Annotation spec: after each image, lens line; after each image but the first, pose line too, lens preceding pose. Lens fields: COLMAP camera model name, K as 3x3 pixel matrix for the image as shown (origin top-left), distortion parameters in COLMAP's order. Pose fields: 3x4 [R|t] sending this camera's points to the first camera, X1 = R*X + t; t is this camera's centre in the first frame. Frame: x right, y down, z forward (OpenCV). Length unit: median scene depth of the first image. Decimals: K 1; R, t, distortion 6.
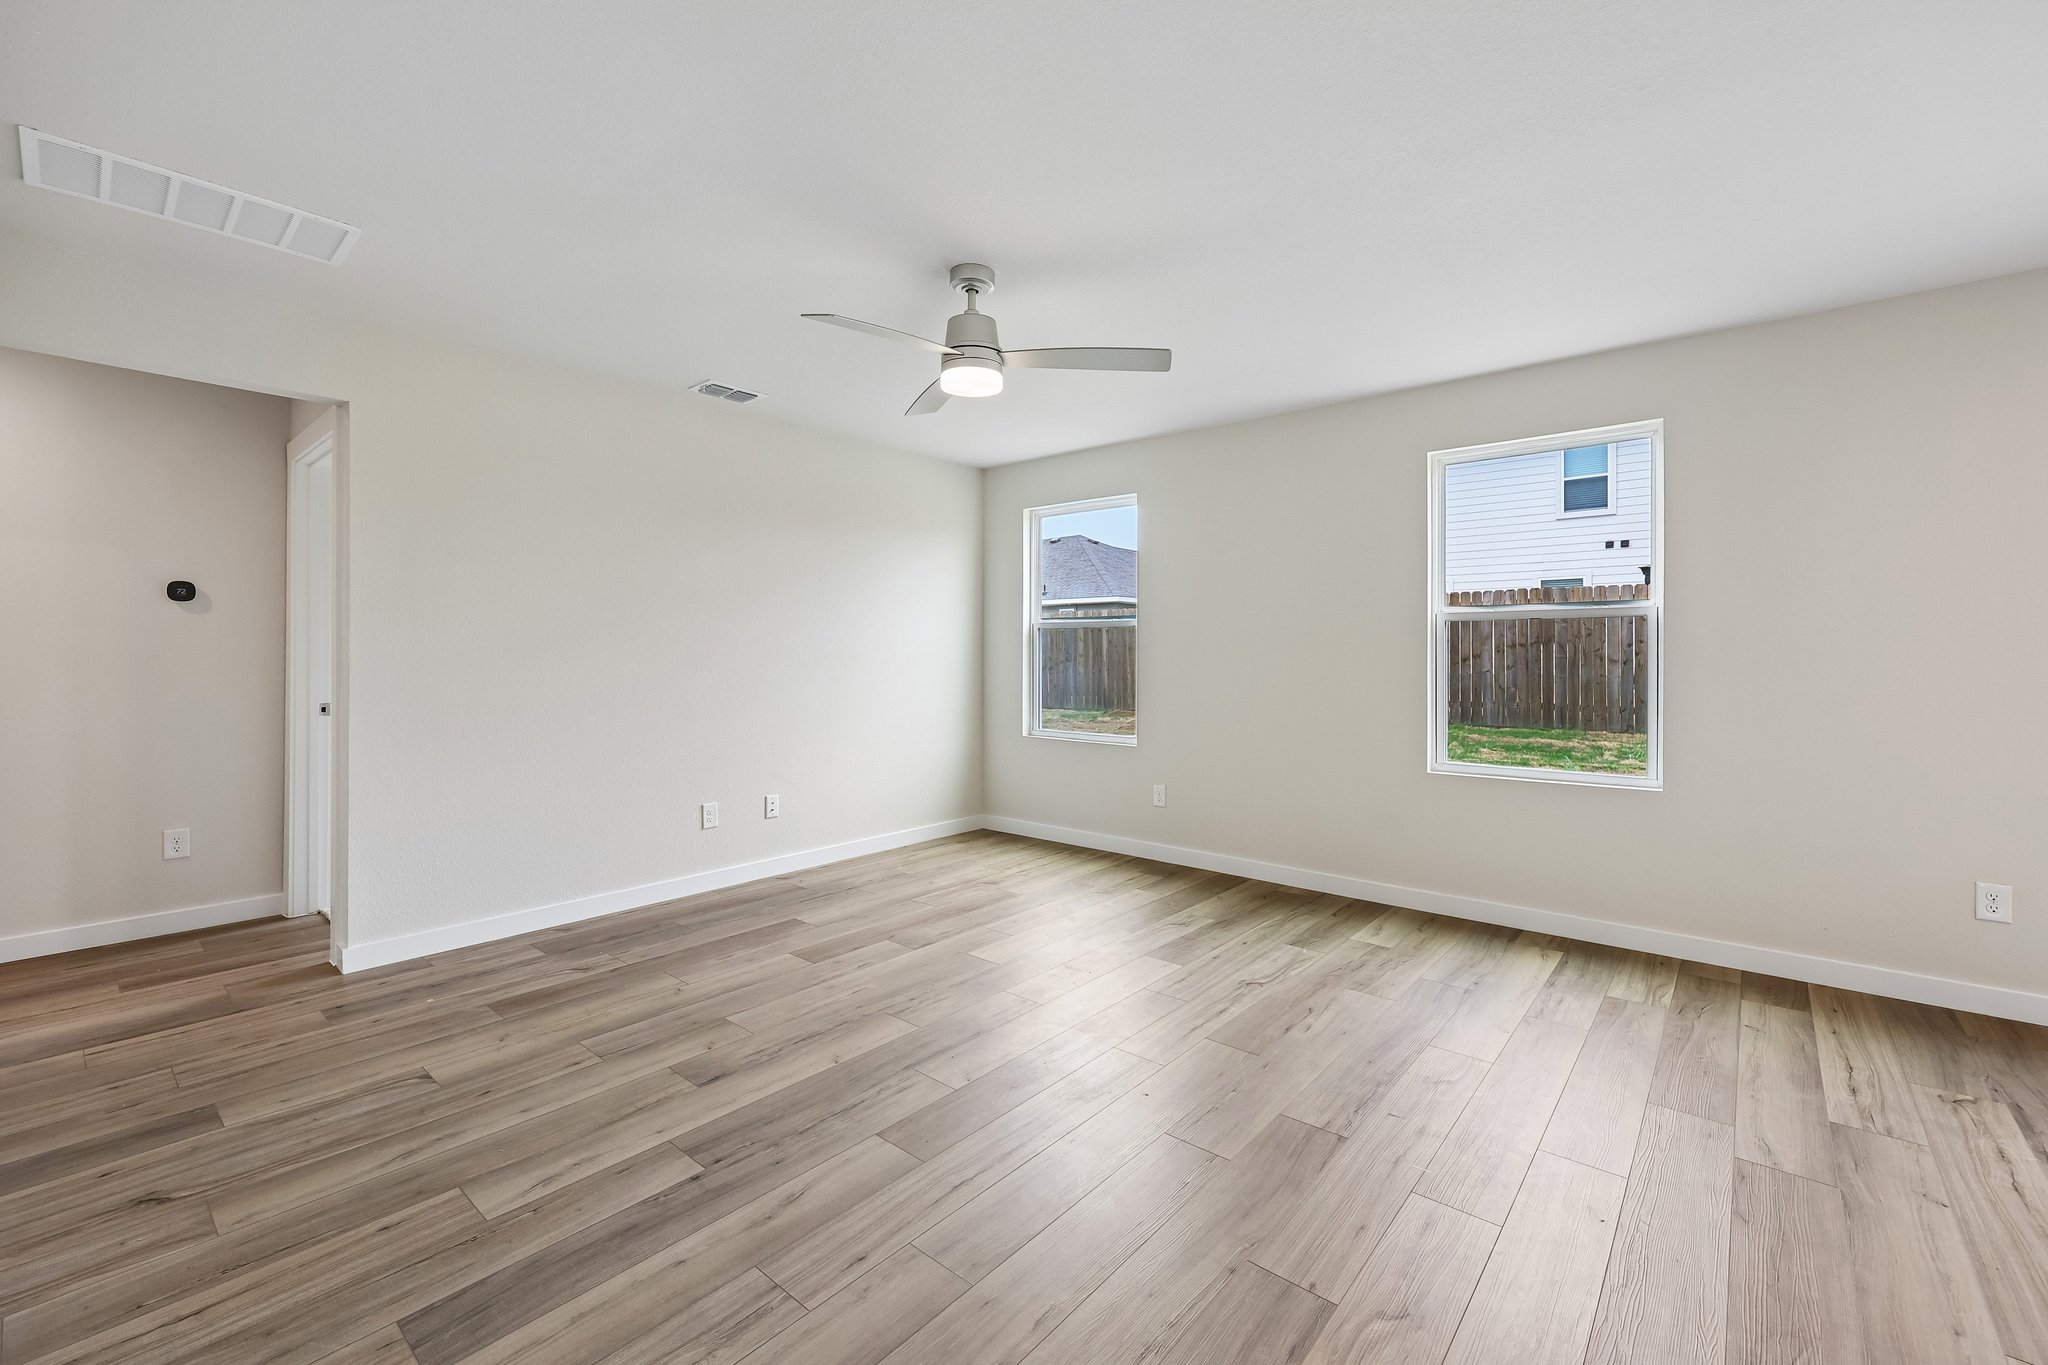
lens RADIAL K [[847.5, 0, 1025.6], [0, 847.5, 654.3], [0, 0, 1]] dist [0.003935, -0.000942]
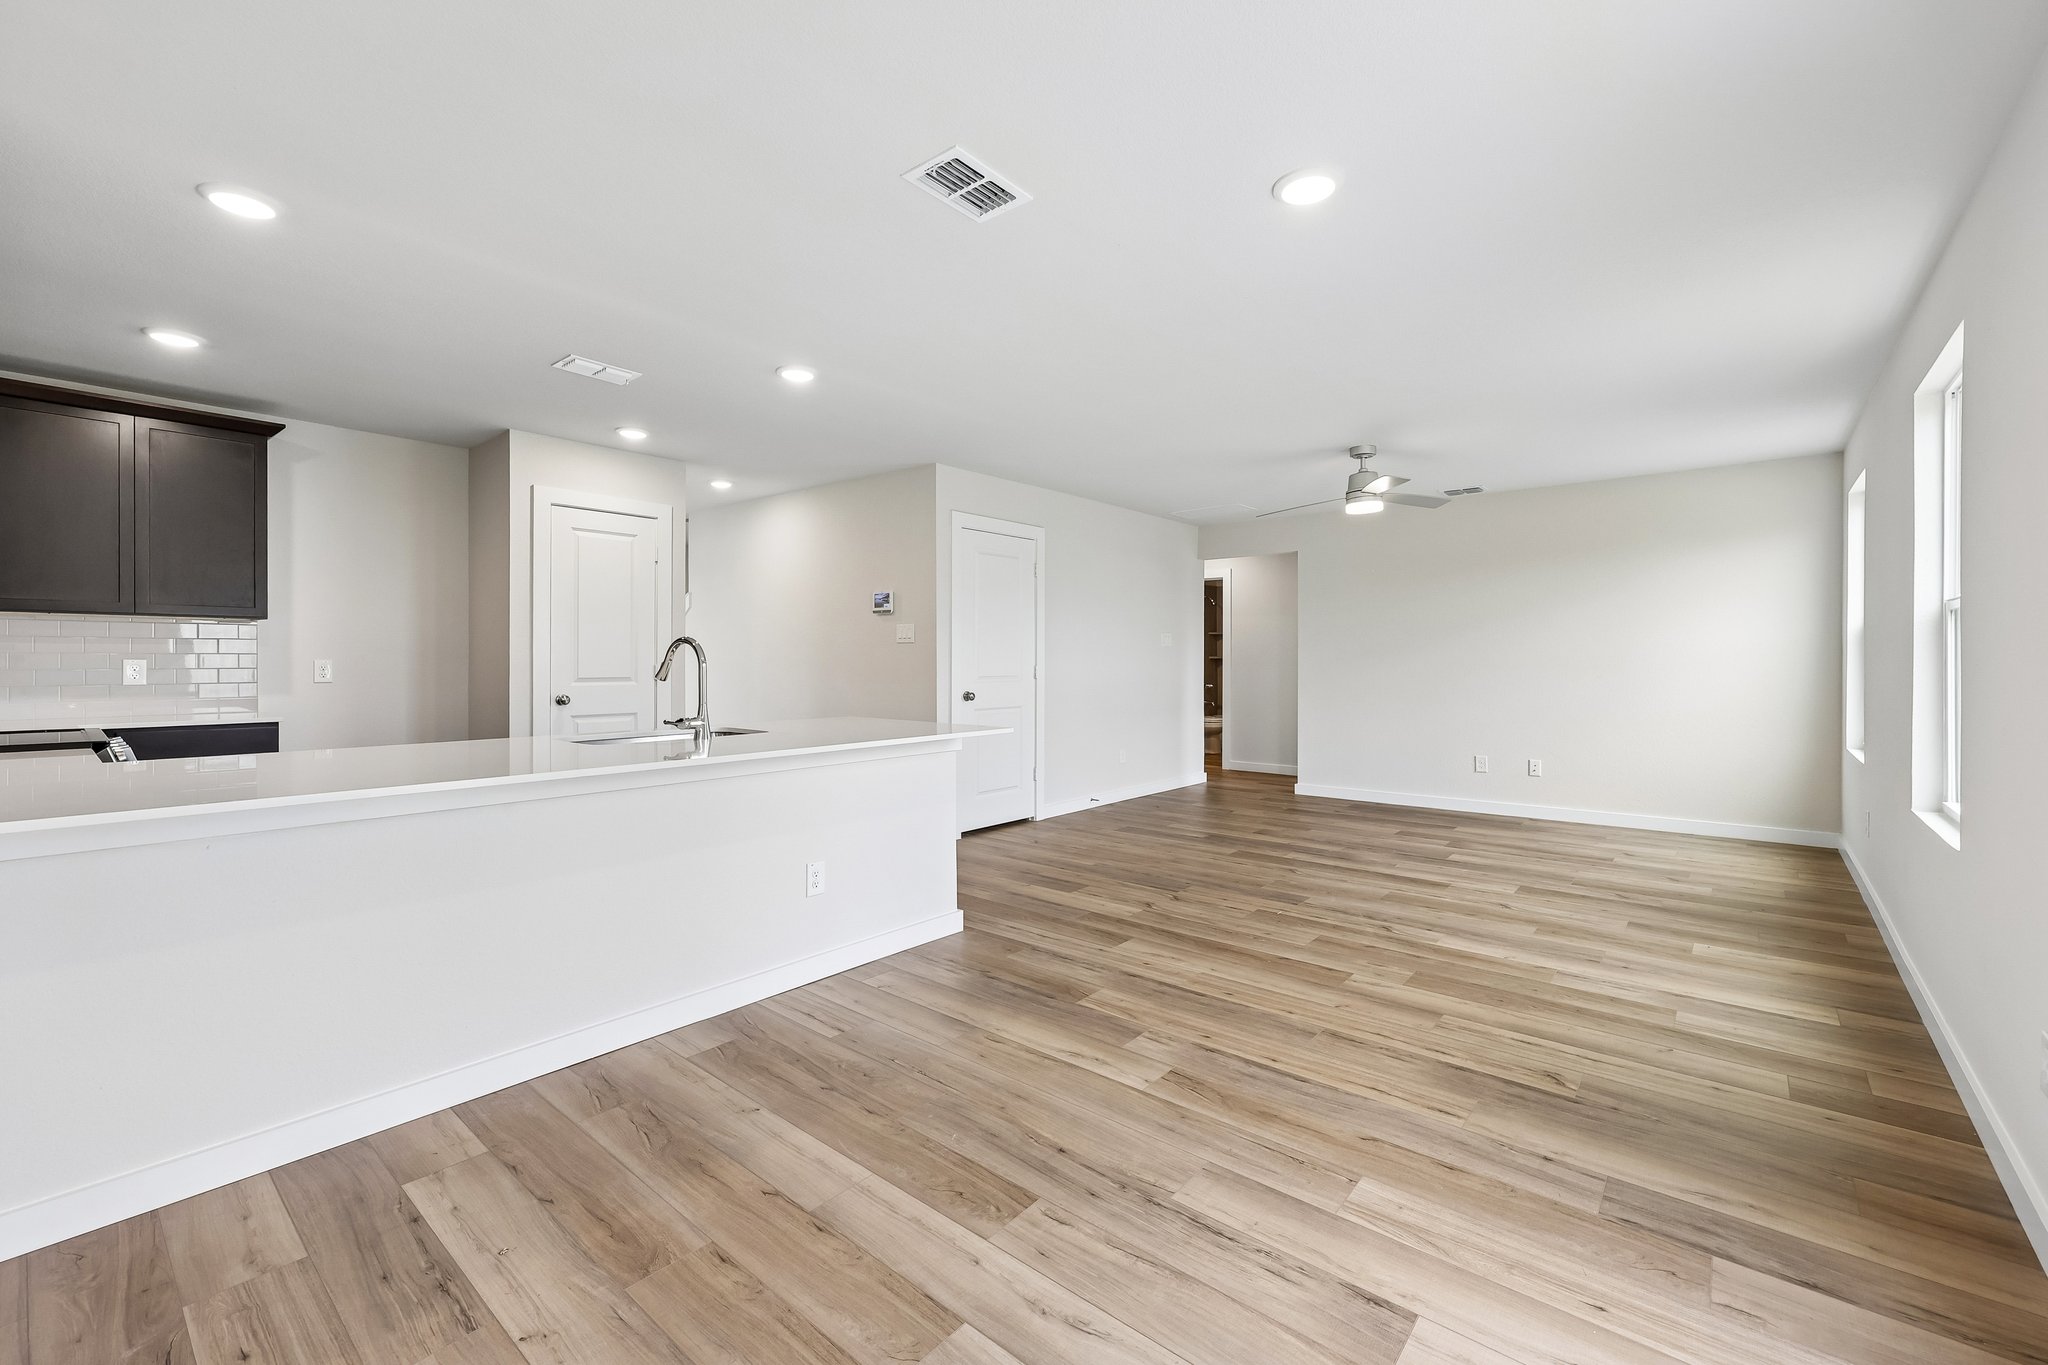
lens RADIAL K [[847.5, 0, 1029.1], [0, 847.5, 664.3], [0, 0, 1]] dist [0.003935, -0.000942]
pose [[0.009464, 0.006833, -0.999932, 1.583462], [0.003149, 0.999971, 0.006864, -0.001588], [0.999950, -0.003214, 0.009443, 0.245854]]
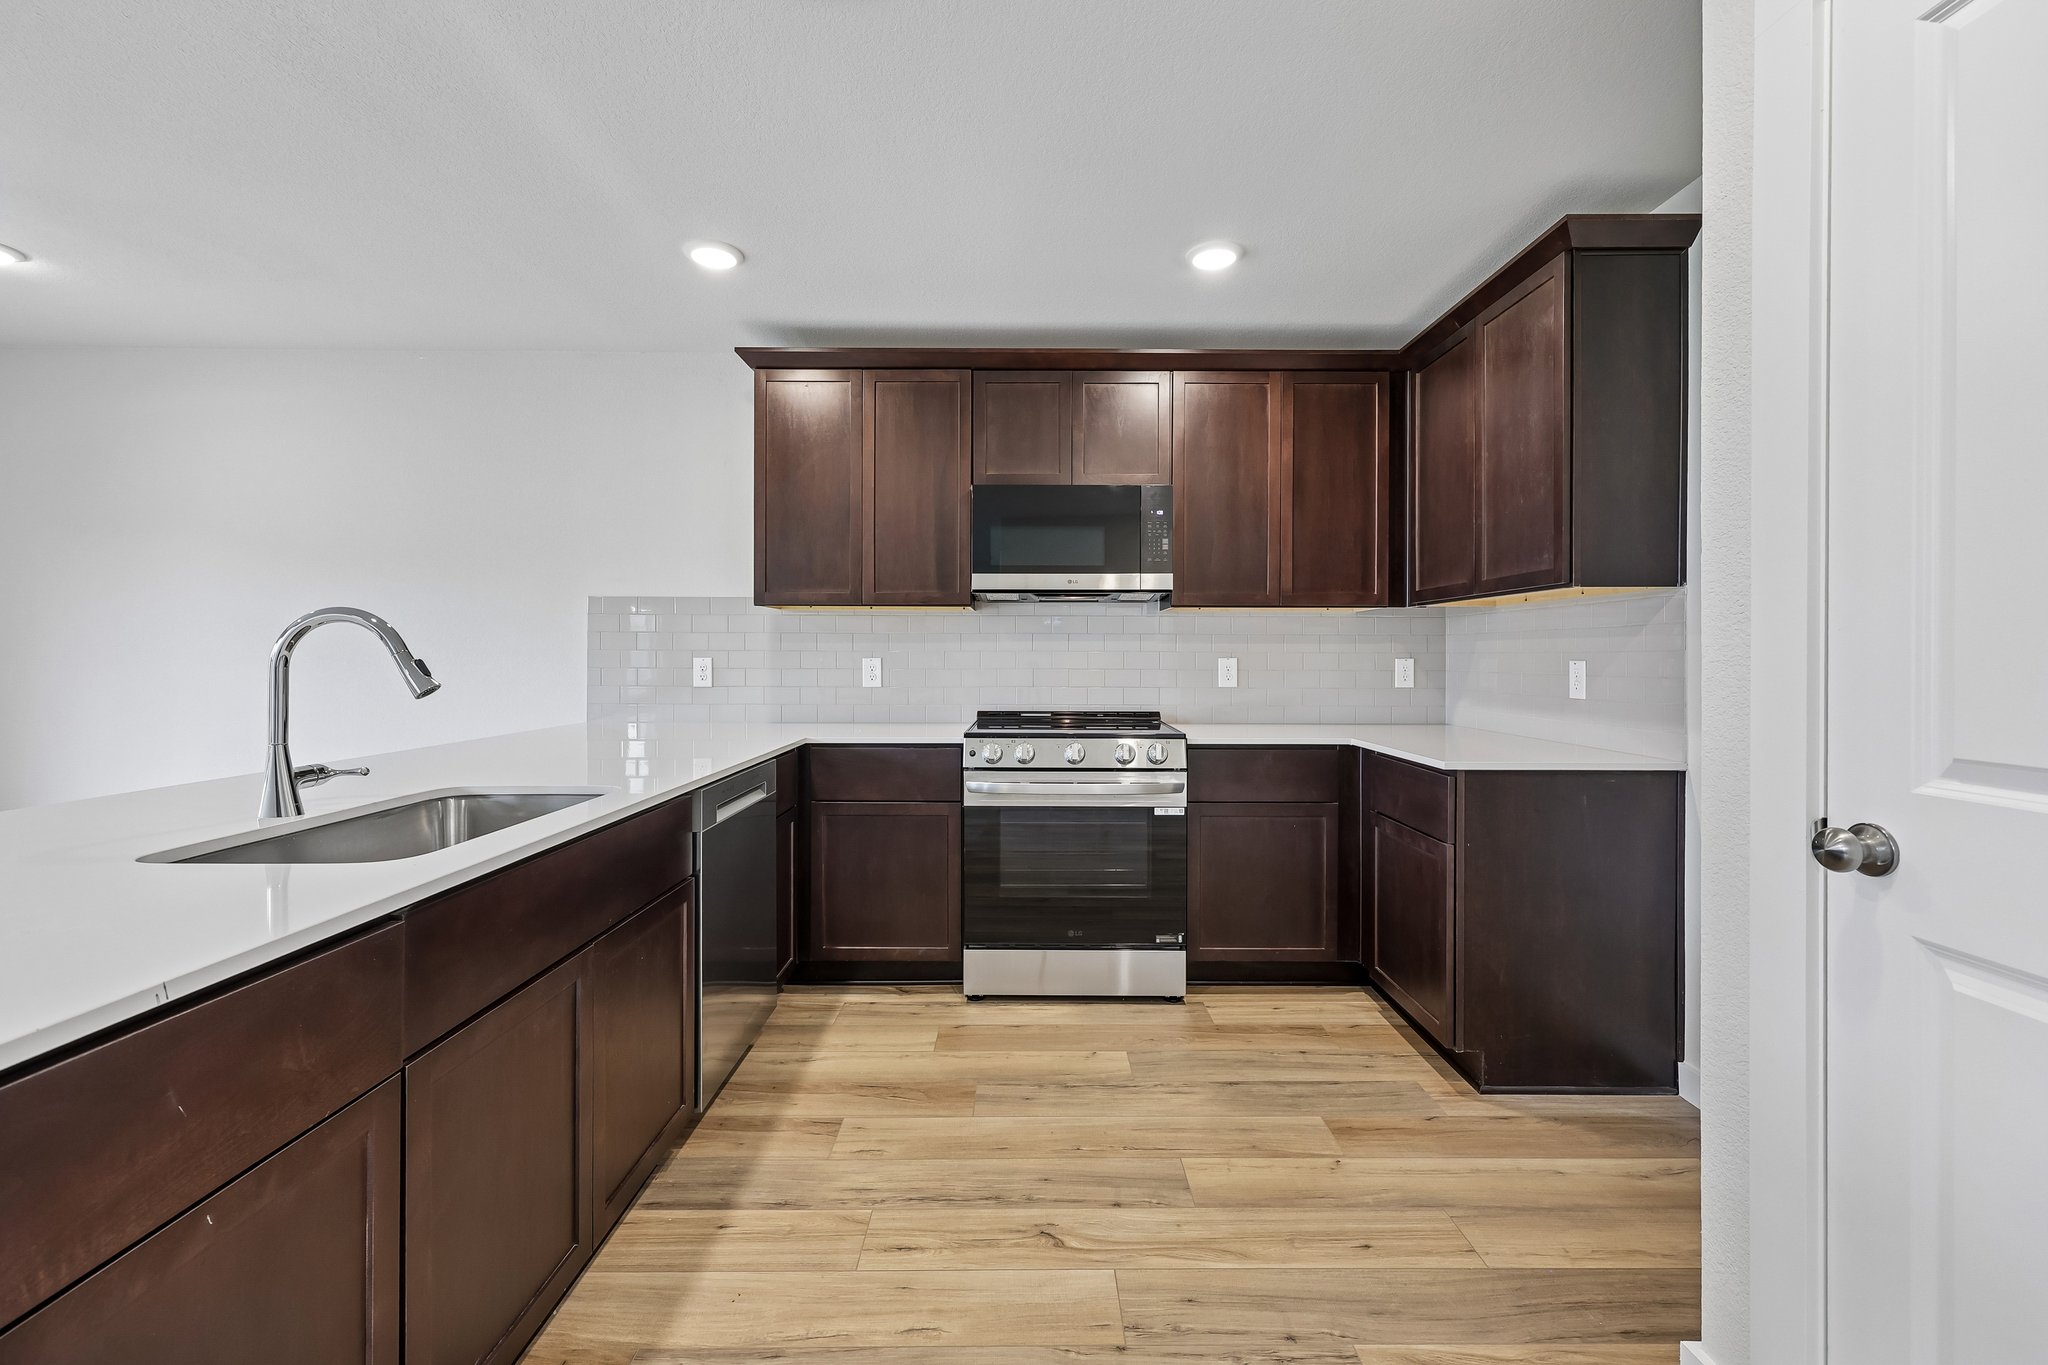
lens RADIAL K [[847.5, 0, 1031.1], [0, 847.5, 662.9], [0, 0, 1]] dist [0.003935, -0.000942]
pose [[-0.654625, -0.008109, 0.755910, -0.054252], [-0.008234, 0.999960, 0.003596, -0.000898], [-0.755909, -0.003870, -0.654666, -0.132989]]
